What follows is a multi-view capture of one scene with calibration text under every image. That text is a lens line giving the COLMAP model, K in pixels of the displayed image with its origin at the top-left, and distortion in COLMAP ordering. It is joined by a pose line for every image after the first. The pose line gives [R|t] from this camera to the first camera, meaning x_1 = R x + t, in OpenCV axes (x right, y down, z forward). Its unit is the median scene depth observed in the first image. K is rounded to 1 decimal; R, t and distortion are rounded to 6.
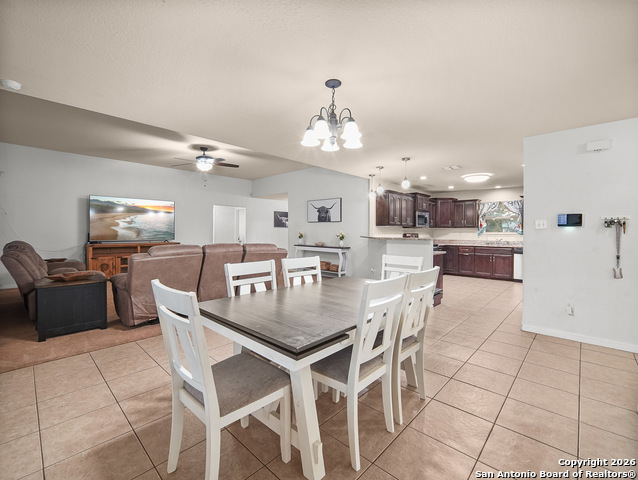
lens RADIAL K [[287.7, 0, 320.4], [0, 287.7, 235.7], [0, 0, 1]] dist [-0.018655, 0.004581]
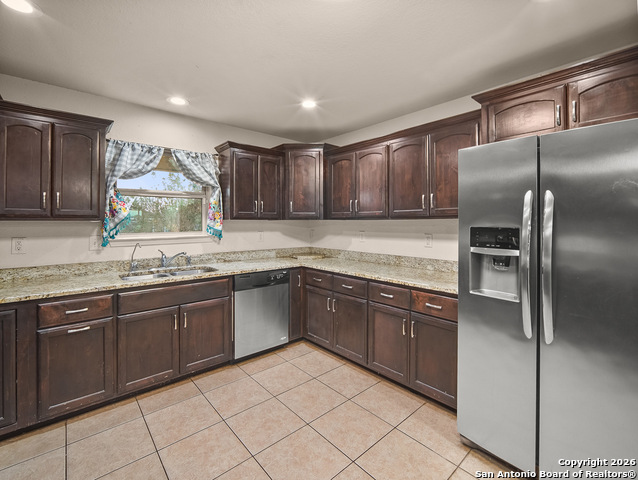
lens RADIAL K [[287.7, 0, 316.2], [0, 287.7, 218.7], [0, 0, 1]] dist [-0.018655, 0.004581]
pose [[0.106605, 0.007508, 0.994273, 0.295069], [0.017784, 0.999797, -0.009456, -0.023803], [-0.994142, 0.018690, 0.106450, 0.788025]]
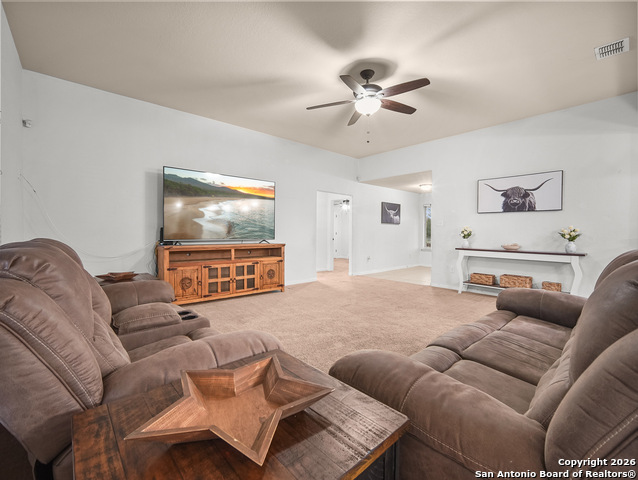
lens RADIAL K [[287.7, 0, 321.7], [0, 287.7, 235.7], [0, 0, 1]] dist [-0.018655, 0.004581]
pose [[0.996151, 0.004005, -0.087561, -0.362956], [-0.004456, 0.999978, -0.004951, 0.008630], [0.087539, 0.005322, 0.996147, 0.360605]]
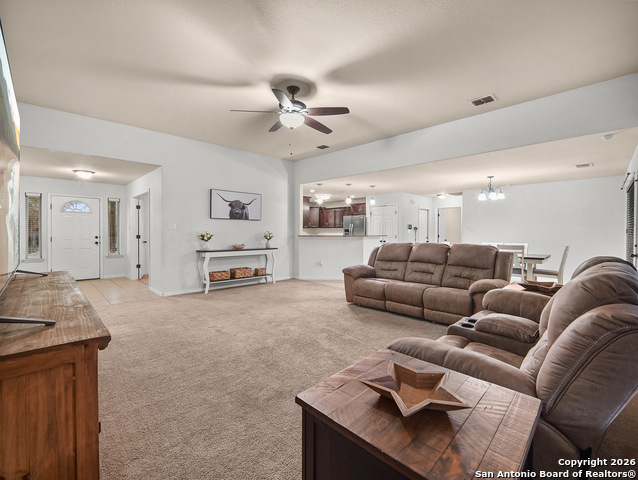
lens RADIAL K [[287.7, 0, 318.9], [0, 287.7, 234.2], [0, 0, 1]] dist [-0.018655, 0.004581]
pose [[0.035211, -0.015474, 0.999260, -0.814070], [0.012241, 0.999812, 0.015051, -0.016186], [-0.999305, 0.011702, 0.035394, 0.763880]]
